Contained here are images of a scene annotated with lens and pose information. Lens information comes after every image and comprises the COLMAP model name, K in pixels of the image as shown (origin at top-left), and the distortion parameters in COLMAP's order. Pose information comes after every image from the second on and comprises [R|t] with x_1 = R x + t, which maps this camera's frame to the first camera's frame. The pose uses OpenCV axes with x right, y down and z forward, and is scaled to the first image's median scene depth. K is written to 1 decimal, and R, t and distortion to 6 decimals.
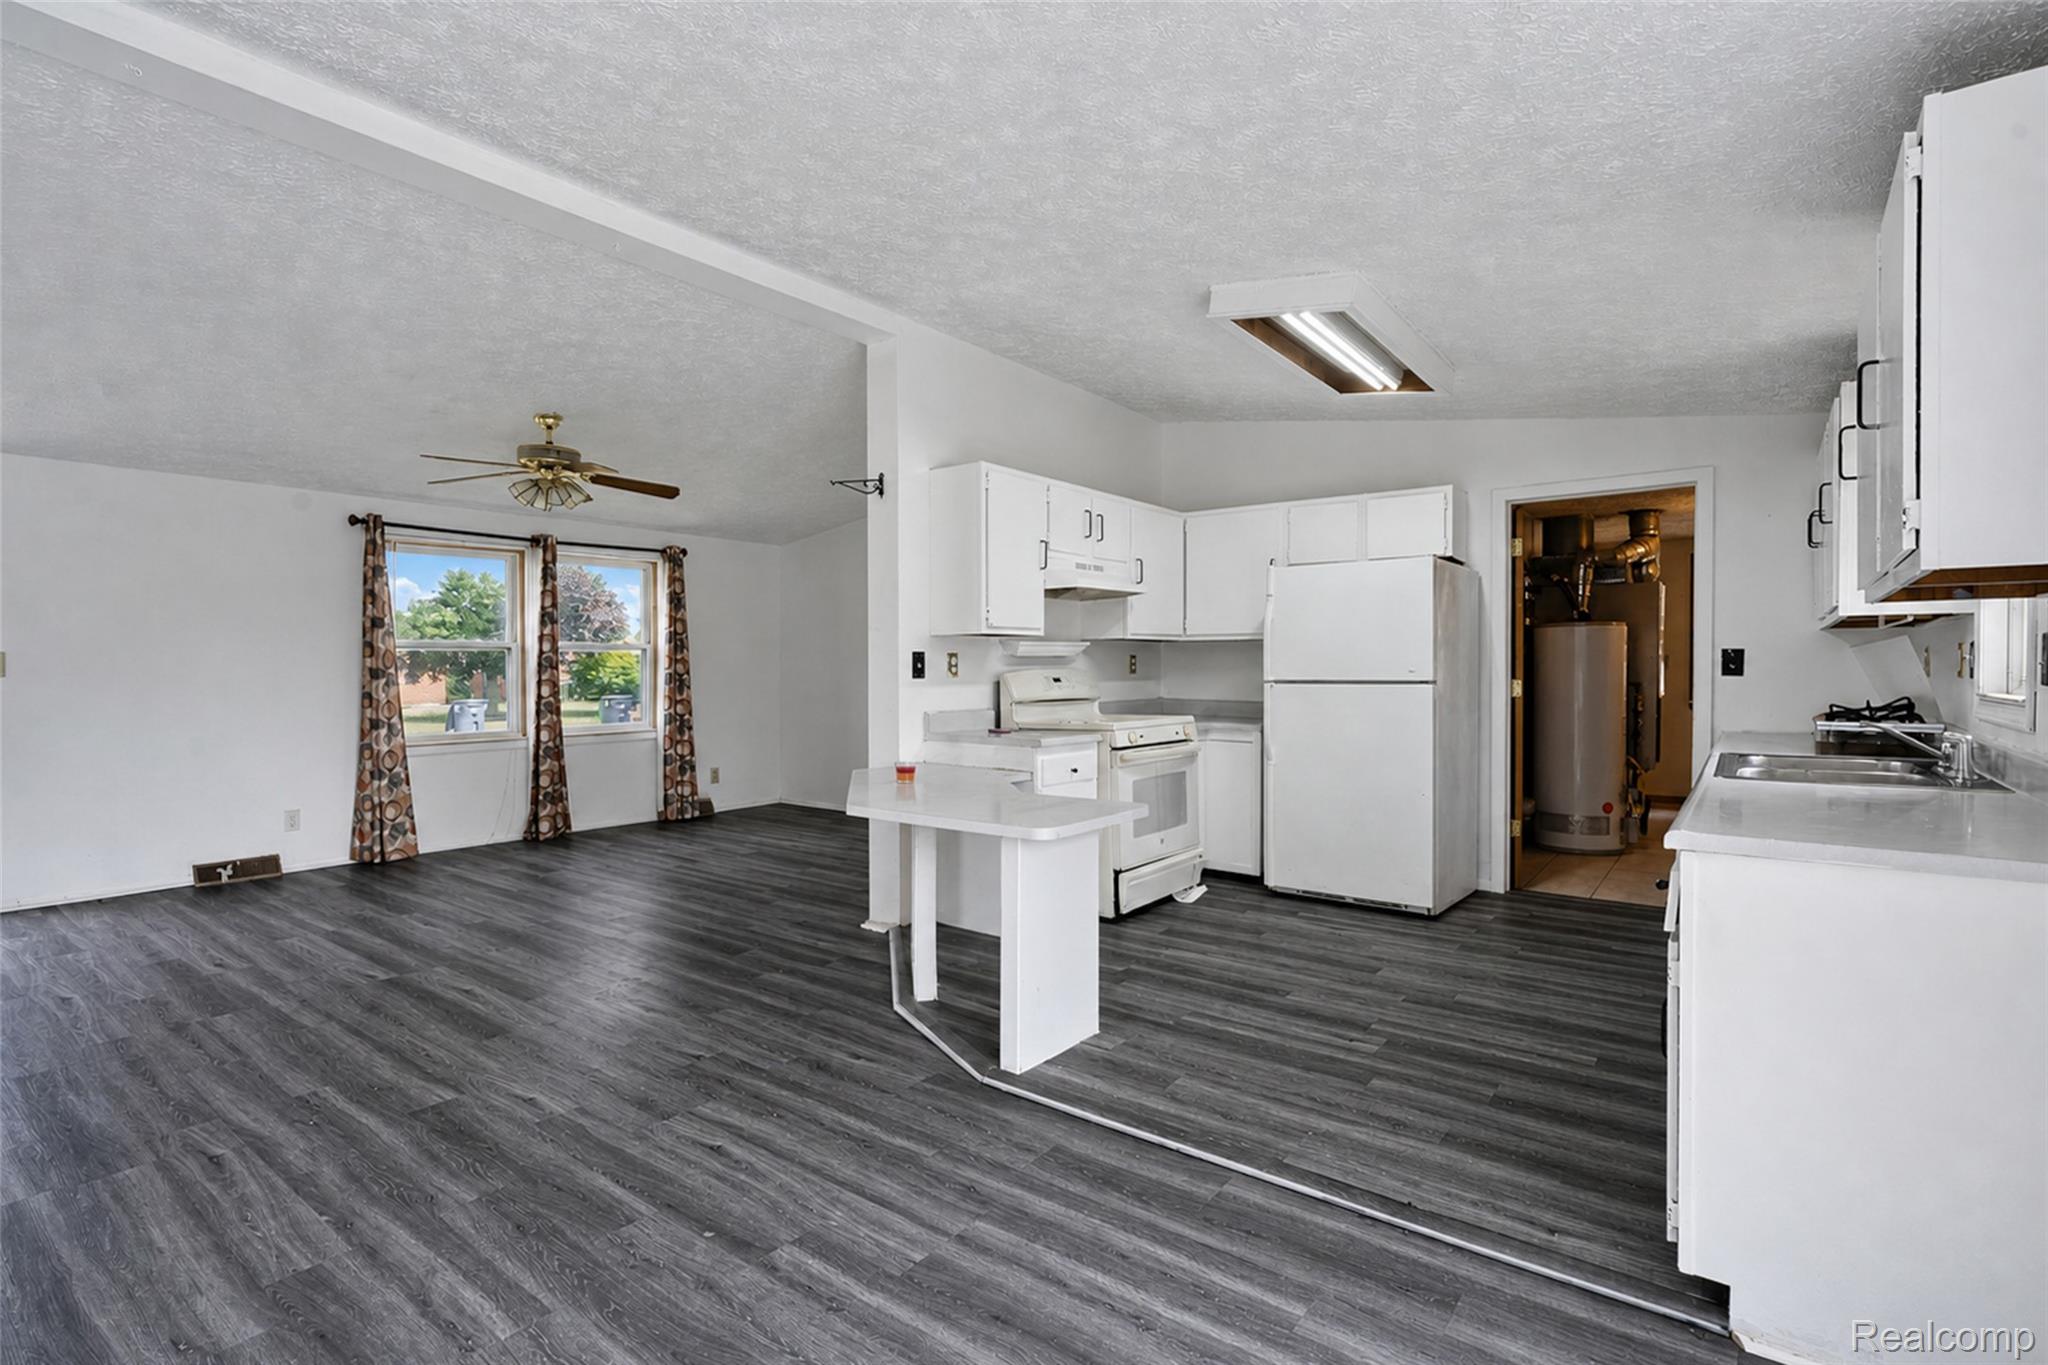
lens RADIAL K [[936.4, 0, 1038.6], [0, 936.4, 676.8], [0, 0, 1]] dist [0.005297, -0.004303]
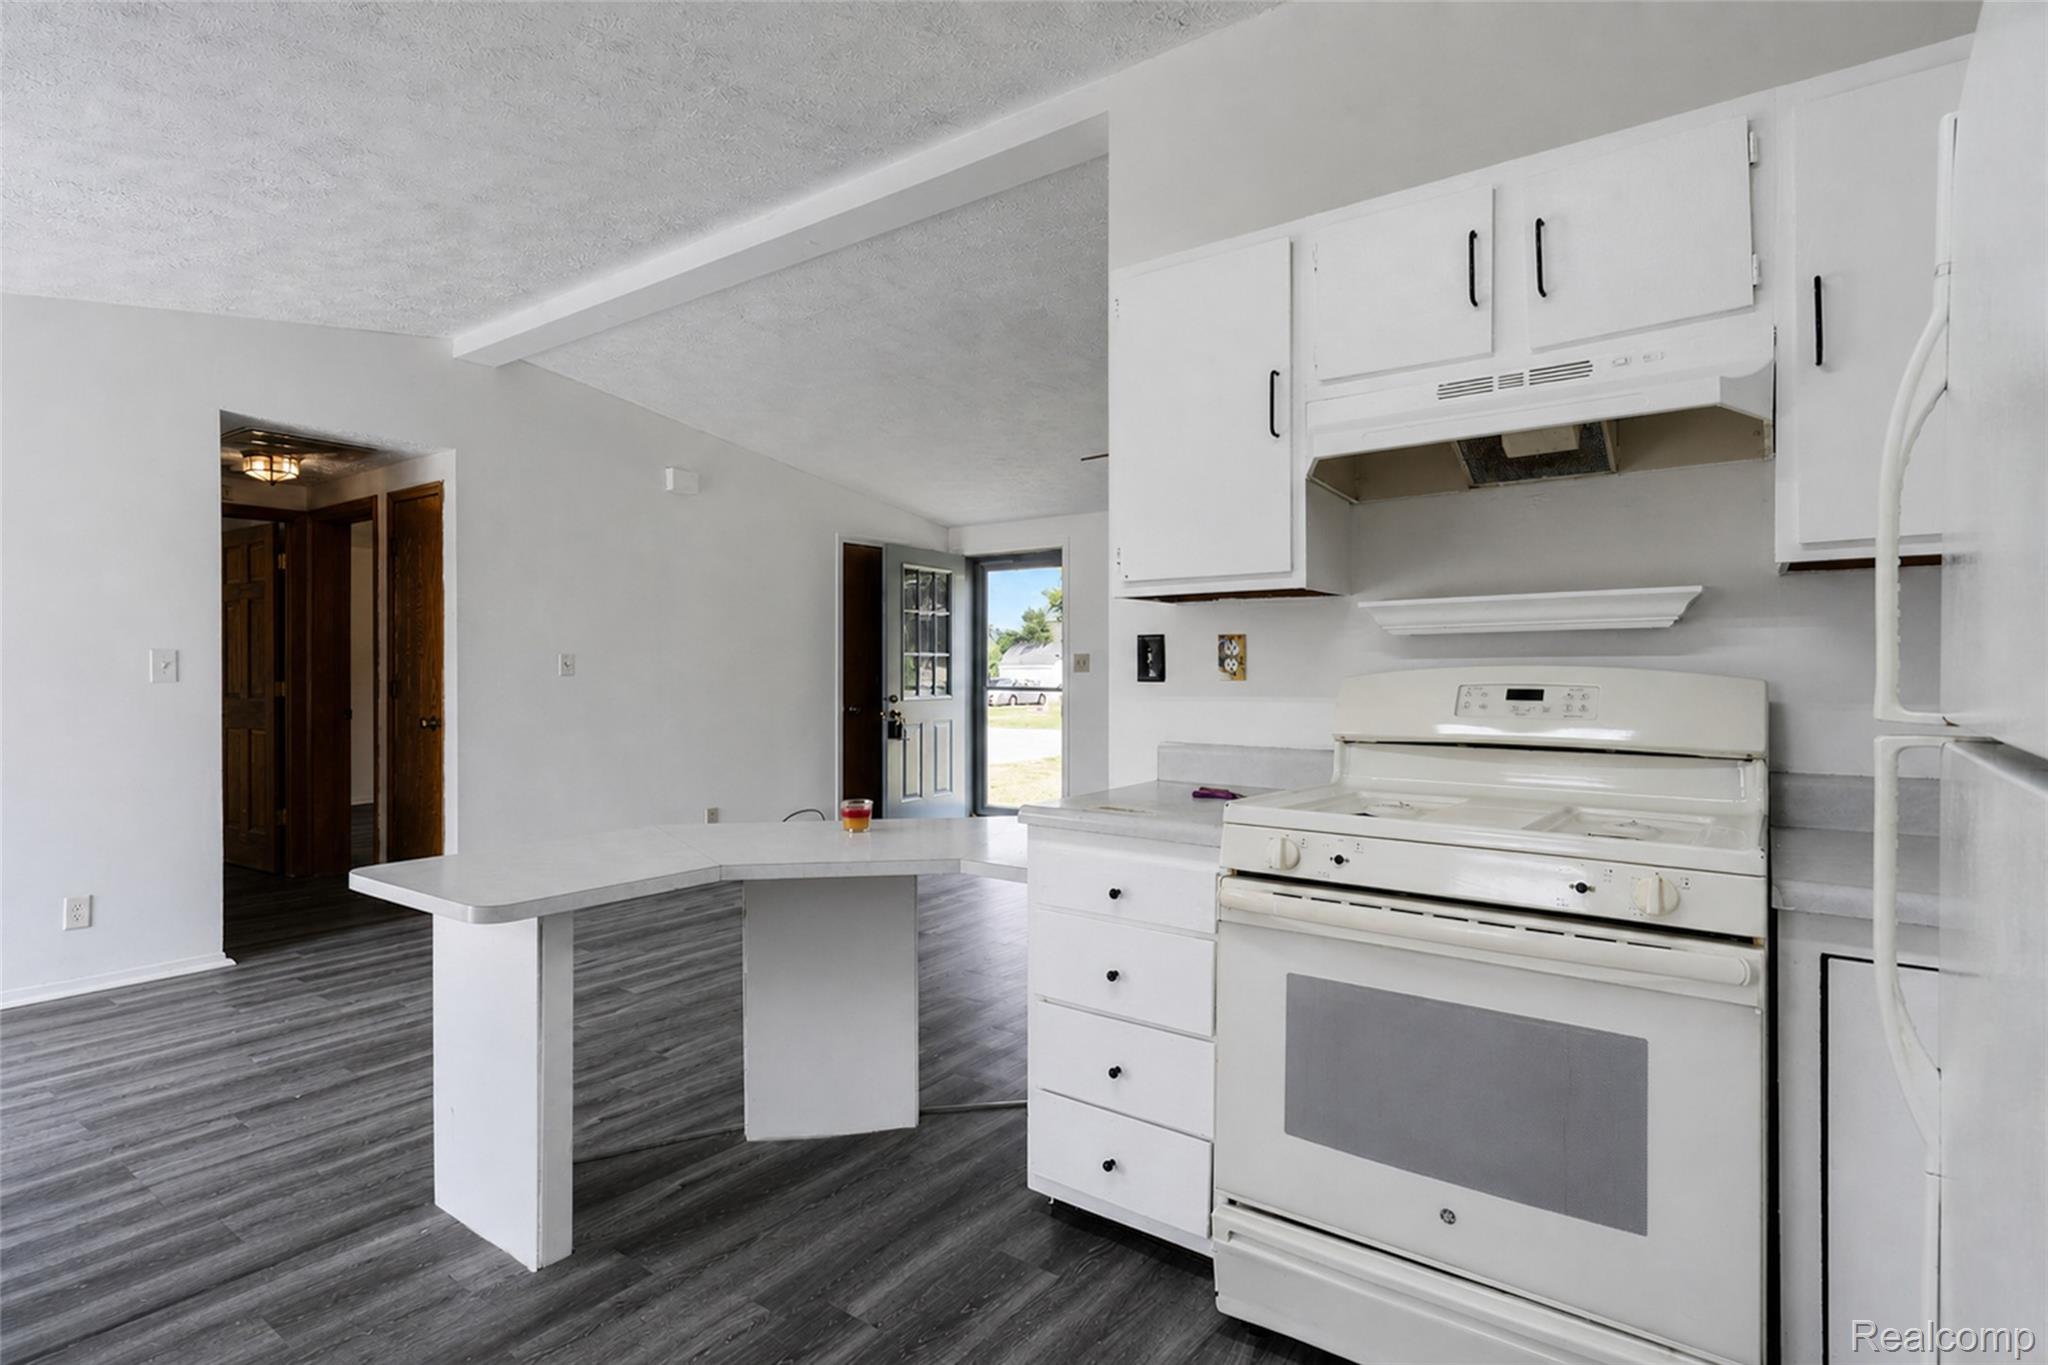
lens RADIAL K [[1032.4, 0, 985.7], [0, 1032.4, 675.4], [0, 0, 1]] dist [-0.000922, 0.005259]
pose [[0.001469, 0.008971, -0.999959, 0.465120], [-0.006846, 0.999936, 0.008961, -0.006925], [0.999975, 0.006832, 0.001531, 0.828037]]
